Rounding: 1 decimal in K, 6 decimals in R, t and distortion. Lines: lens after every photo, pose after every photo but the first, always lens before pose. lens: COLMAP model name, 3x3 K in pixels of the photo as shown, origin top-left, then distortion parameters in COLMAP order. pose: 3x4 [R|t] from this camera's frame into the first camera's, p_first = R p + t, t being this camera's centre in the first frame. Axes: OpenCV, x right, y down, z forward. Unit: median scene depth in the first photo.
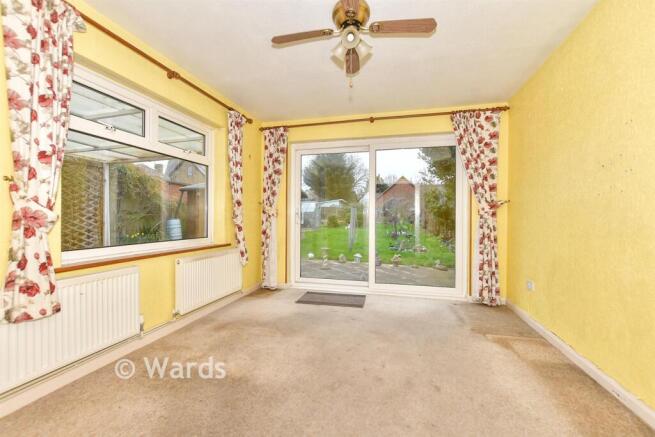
lens RADIAL K [[286.7, 0, 327.5], [0, 286.7, 218.5], [0, 0, 1]] dist [-0.015215, 0.000049]
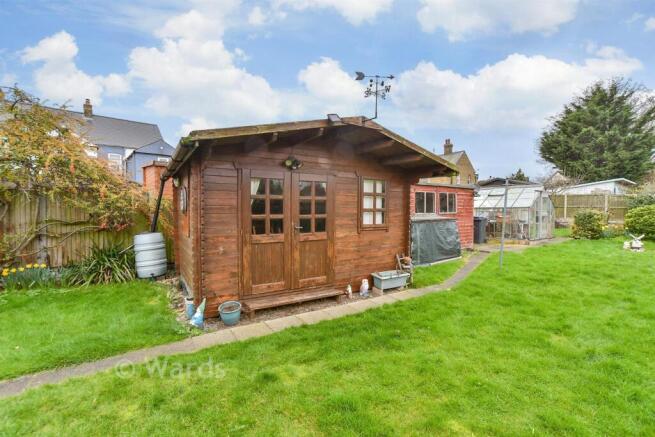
lens RADIAL K [[286.7, 0, 327.5], [0, 286.7, 218.5], [0, 0, 1]] dist [-0.015215, 0.000049]
pose [[0.717587, 0.008875, -0.696412, 0.036240], [0.008746, 0.999725, 0.021752, -0.015681], [0.696413, -0.021700, 0.717313, 0.390914]]
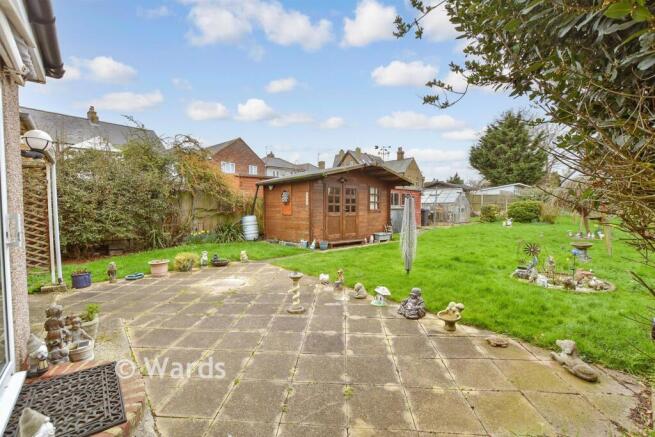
lens RADIAL K [[286.7, 0, 327.5], [0, 286.7, 218.5], [0, 0, 1]] dist [-0.015215, 0.000049]
pose [[0.817526, 0.003664, -0.575880, 0.104927], [0.014310, 0.999542, 0.026675, -0.004742], [0.575714, -0.030048, 0.817099, 0.168823]]
